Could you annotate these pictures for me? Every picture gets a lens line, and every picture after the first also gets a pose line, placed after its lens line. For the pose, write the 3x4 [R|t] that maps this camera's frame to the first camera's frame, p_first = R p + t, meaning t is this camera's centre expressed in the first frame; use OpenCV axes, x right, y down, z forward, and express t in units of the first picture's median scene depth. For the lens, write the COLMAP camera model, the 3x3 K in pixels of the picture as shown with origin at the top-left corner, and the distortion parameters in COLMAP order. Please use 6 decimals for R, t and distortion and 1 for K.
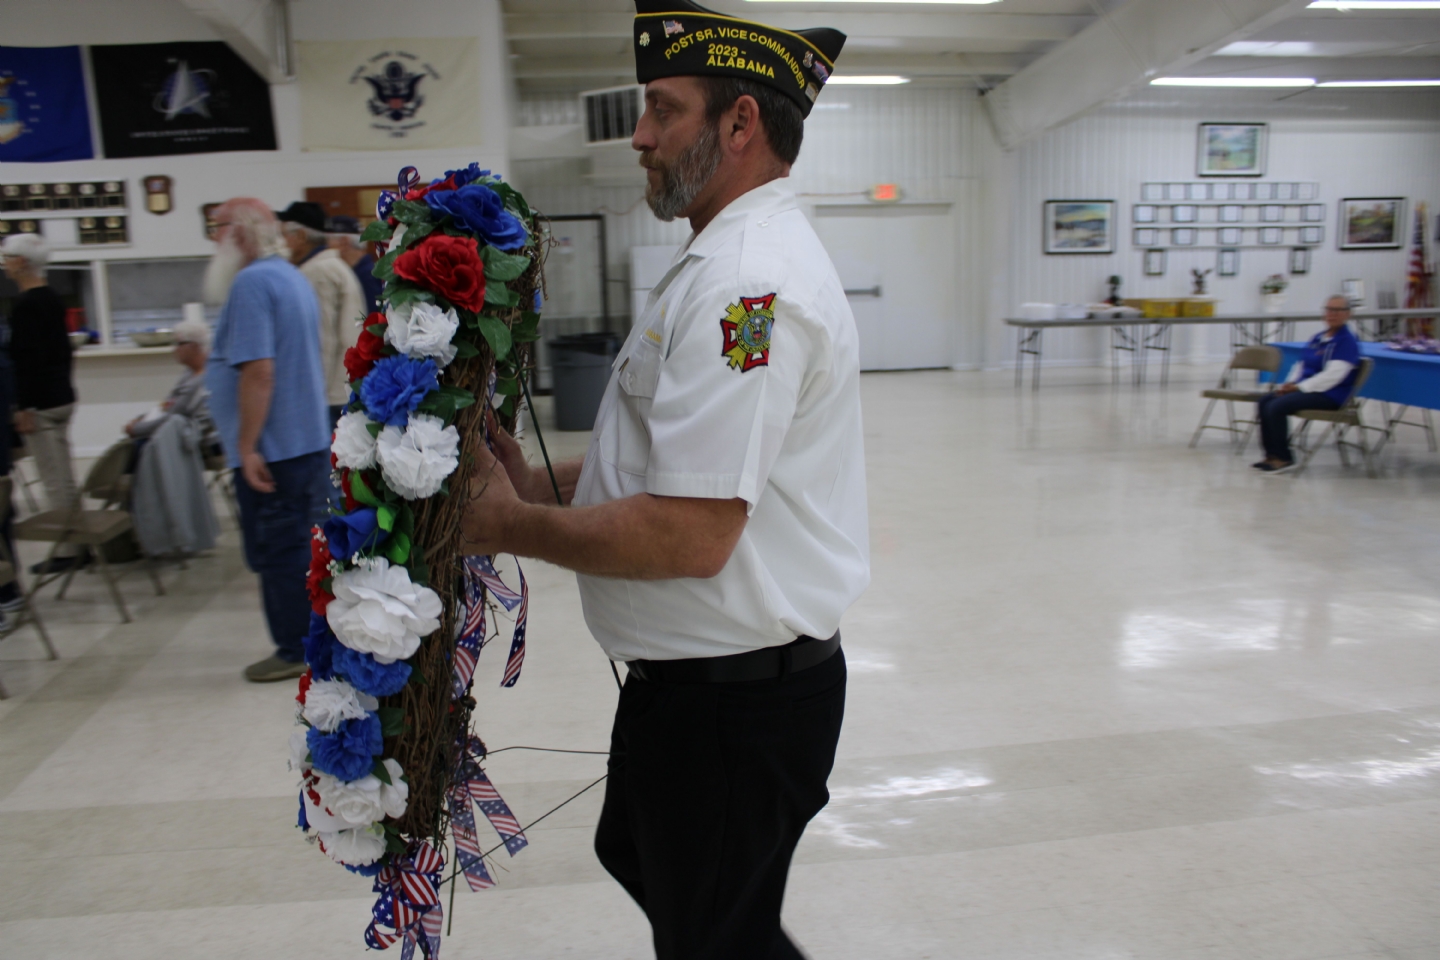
lens RADIAL K [[1197.3, 0, 720.0], [0, 1197.3, 480.0], [0, 0, 1]] dist [-0.156419, 0.138610]
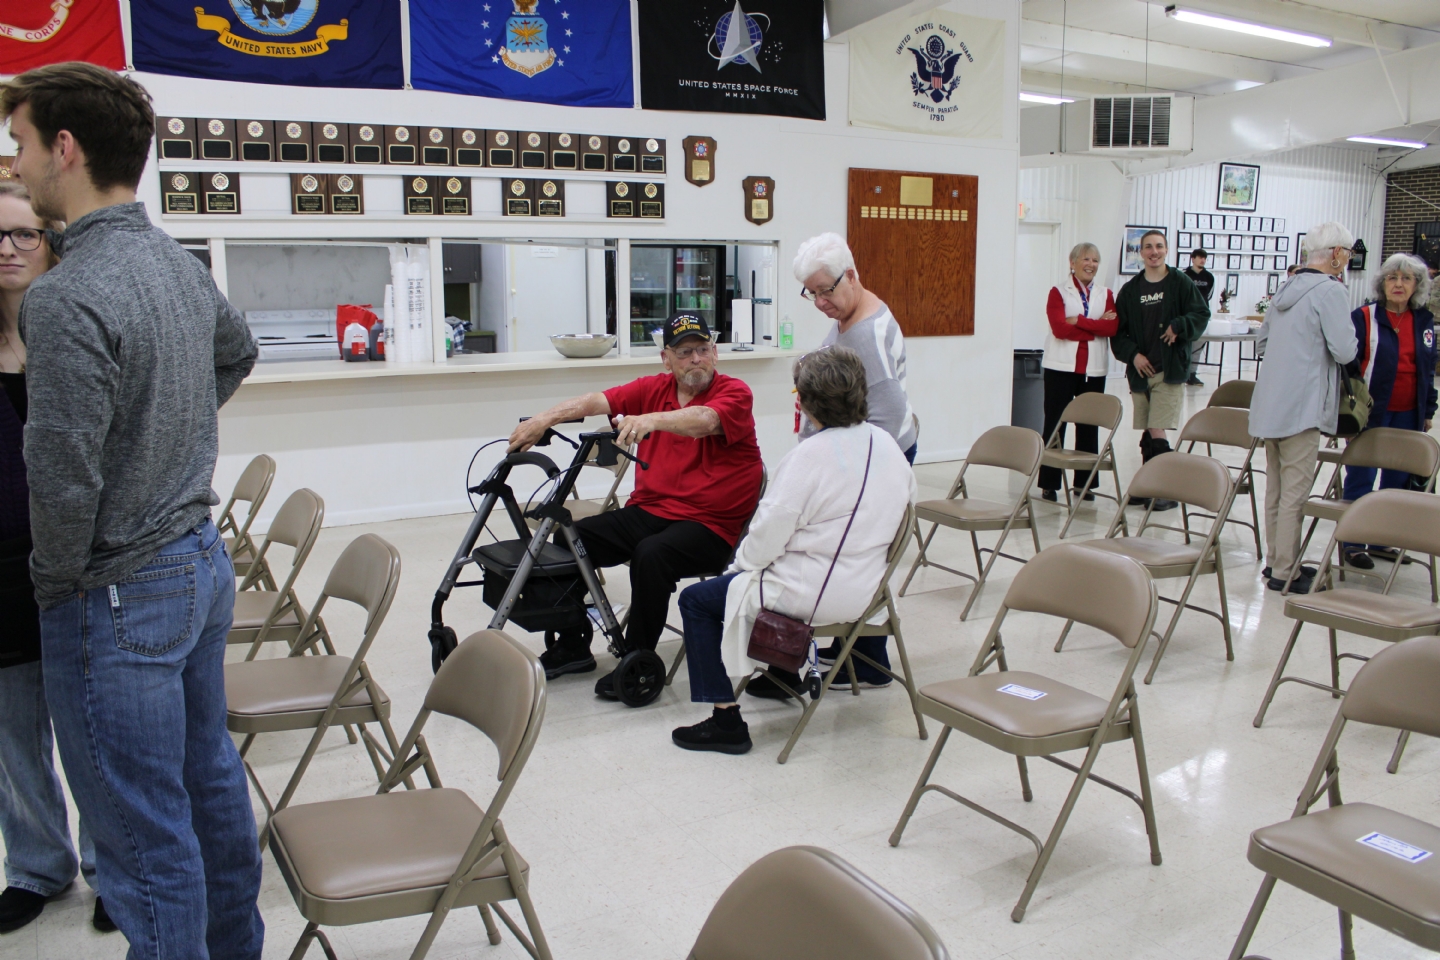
lens RADIAL K [[1197.3, 0, 720.0], [0, 1197.3, 480.0], [0, 0, 1]] dist [-0.156419, 0.138610]
pose [[0.914306, -0.043188, 0.402716, -0.803748], [0.049287, 0.998773, -0.004789, -0.024380], [-0.402015, 0.024227, 0.915313, 0.258939]]
